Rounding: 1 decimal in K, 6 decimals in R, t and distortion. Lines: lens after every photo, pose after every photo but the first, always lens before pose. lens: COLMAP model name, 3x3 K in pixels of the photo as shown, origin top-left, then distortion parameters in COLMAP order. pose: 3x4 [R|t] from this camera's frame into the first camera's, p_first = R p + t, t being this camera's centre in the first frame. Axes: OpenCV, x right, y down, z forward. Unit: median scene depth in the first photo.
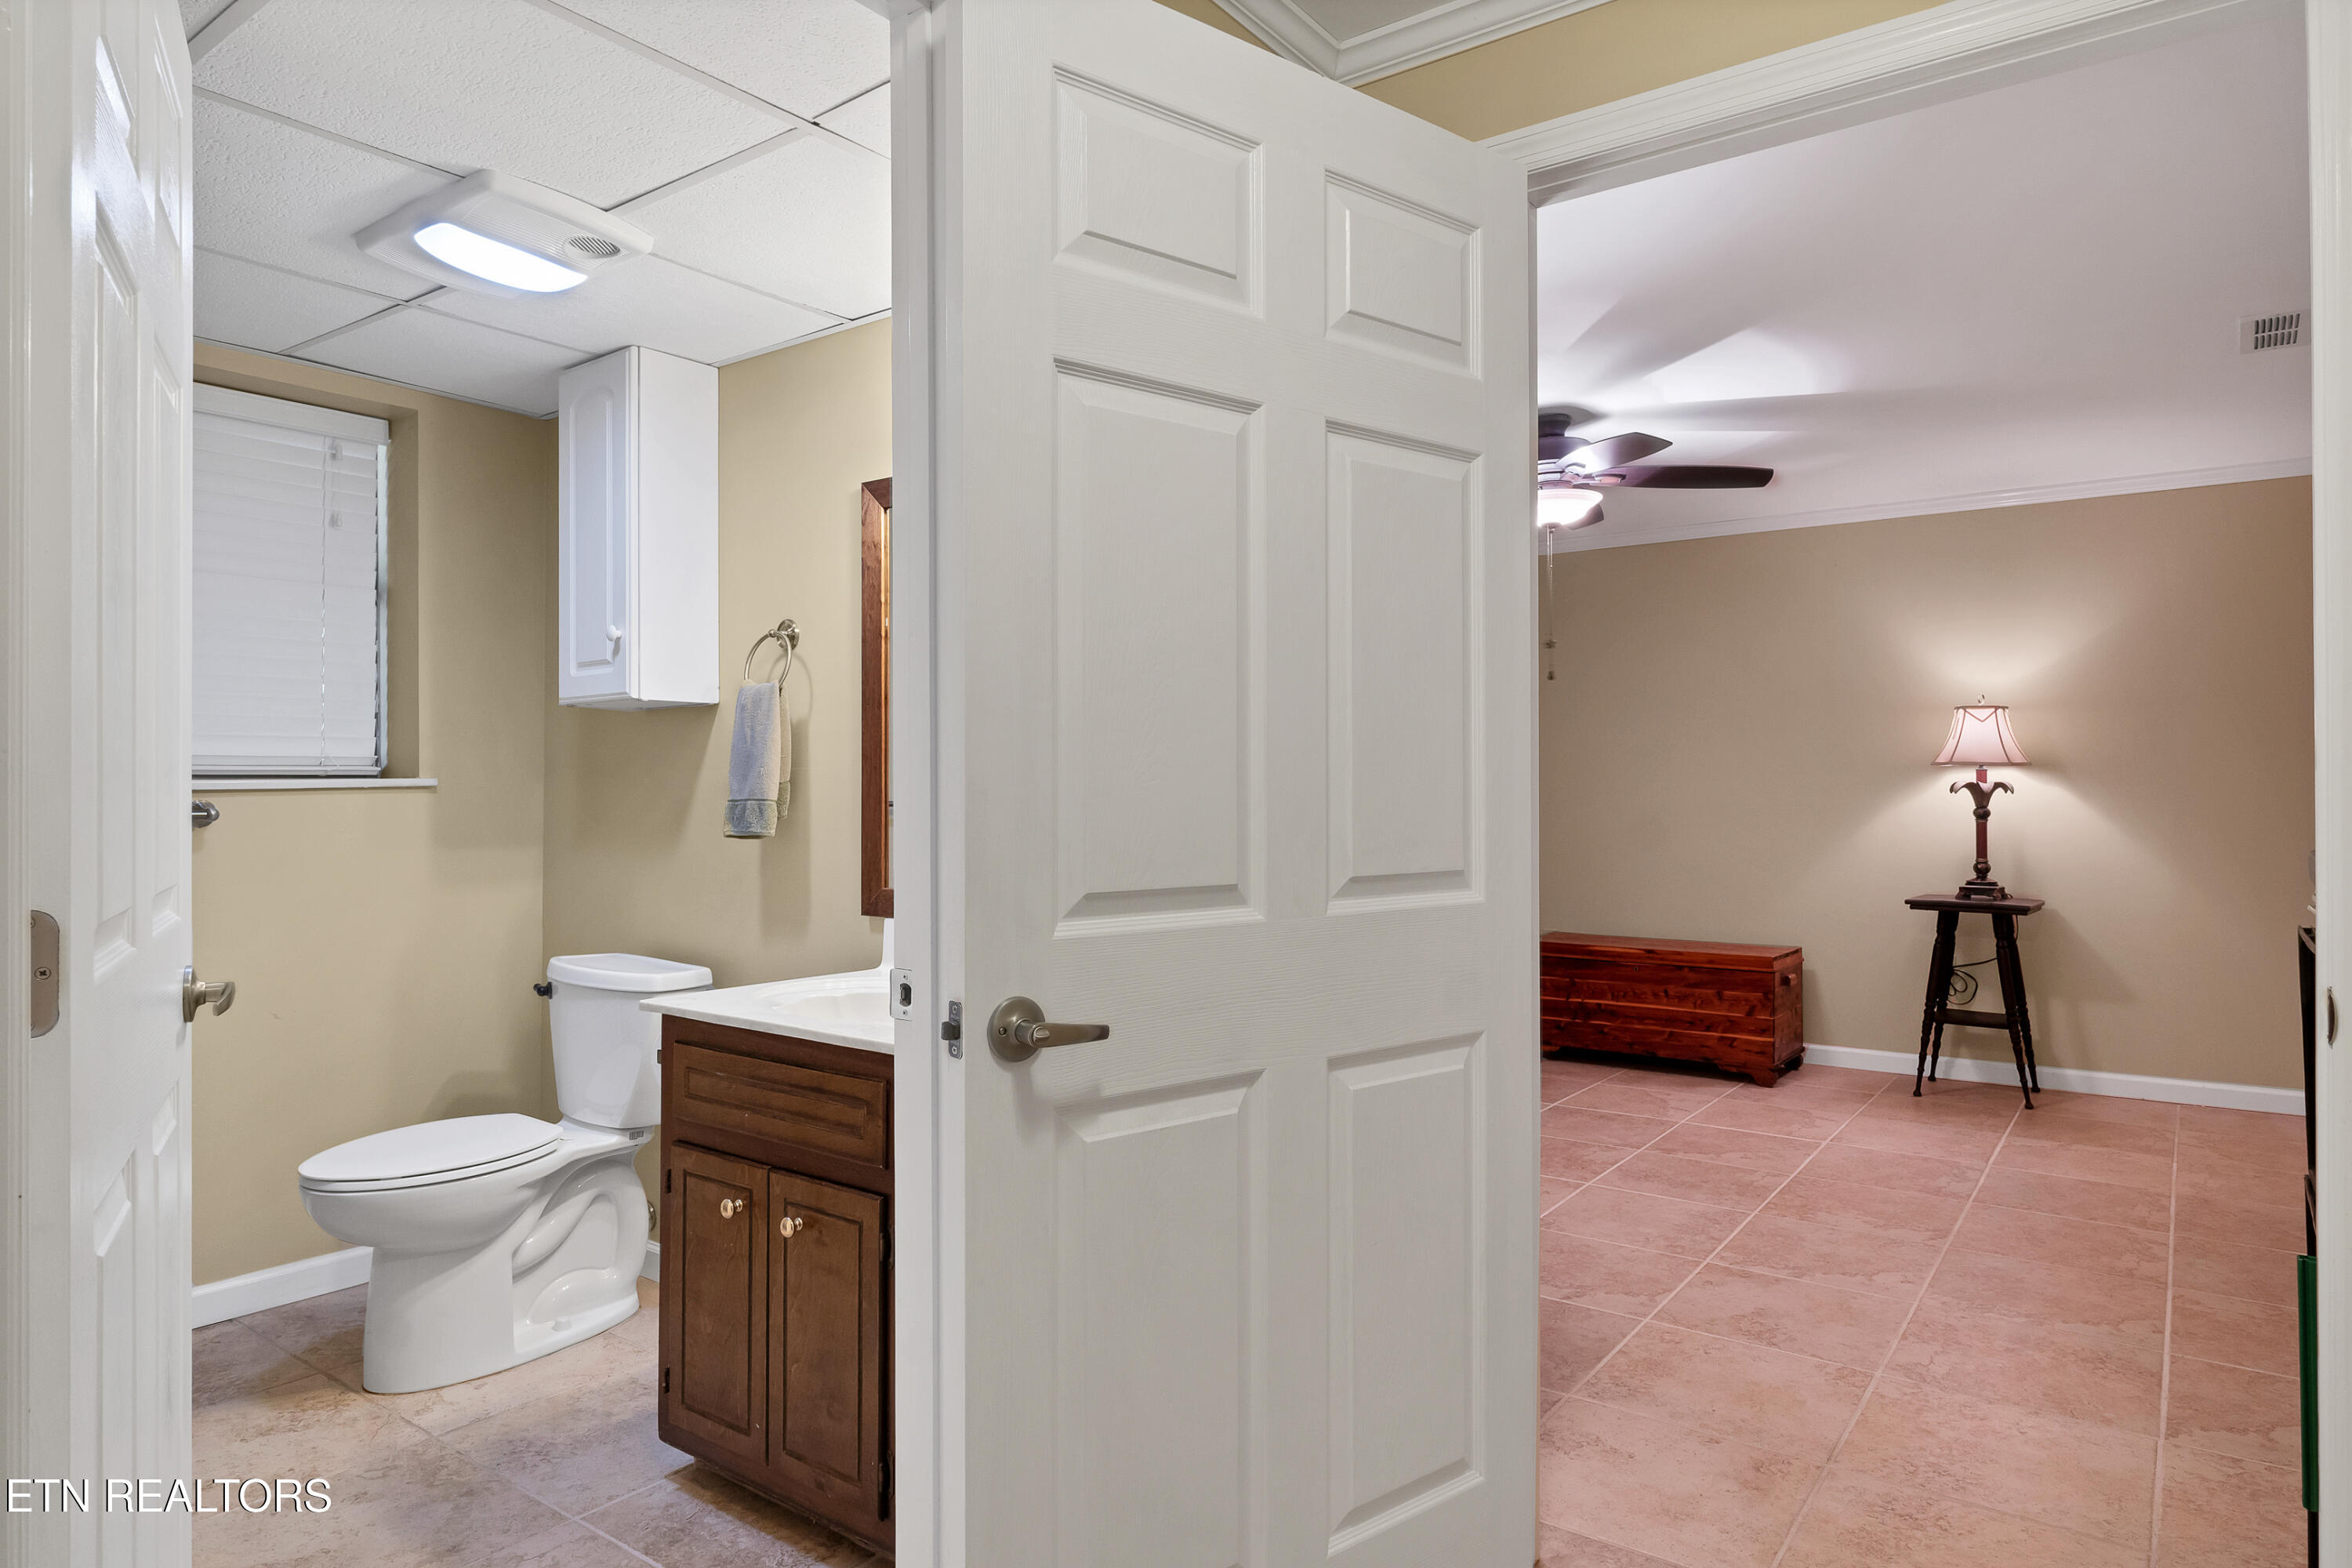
lens RADIAL K [[1391.3, 0, 1167.2], [0, 1391.3, 777.9], [0, 0, 1]] dist [-0.010848, -0.001282]
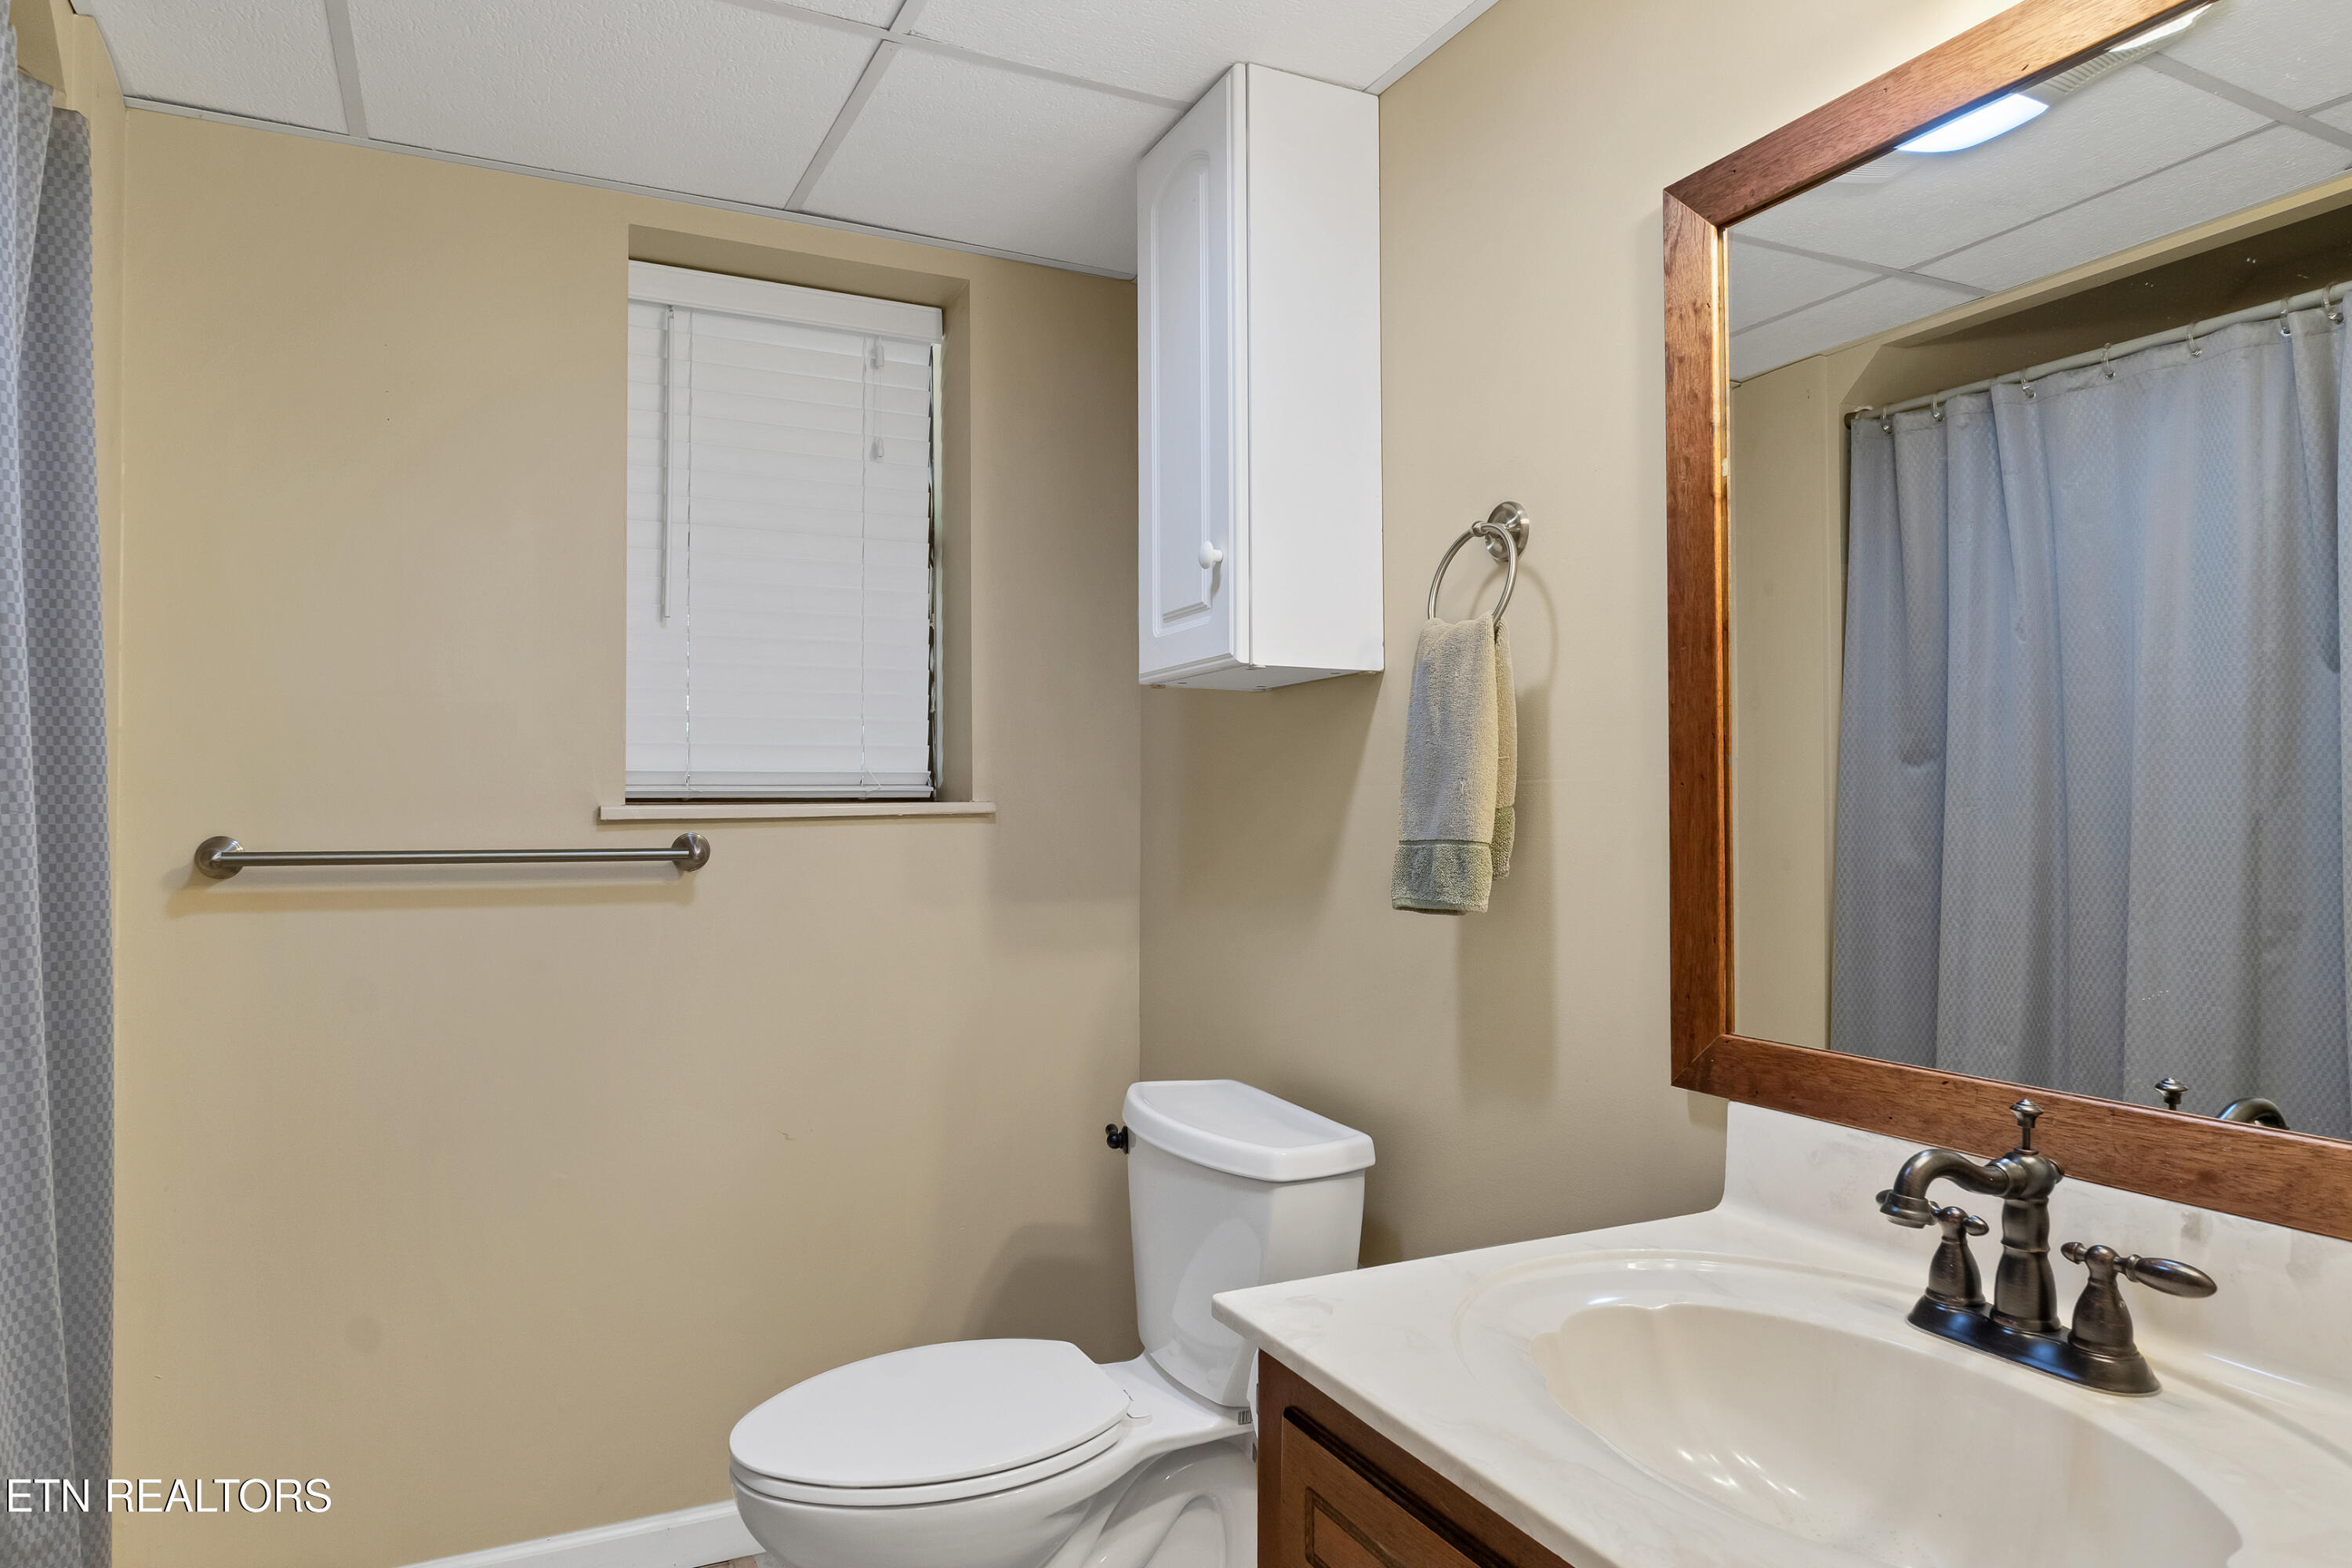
lens RADIAL K [[1391.3, 0, 1167.2], [0, 1391.3, 777.9], [0, 0, 1]] dist [-0.010848, -0.001282]
pose [[0.890876, -0.010273, -0.454129, -0.148428], [0.003008, 0.999856, -0.016717, 0.000178], [0.454236, 0.013527, 0.890779, 0.468846]]
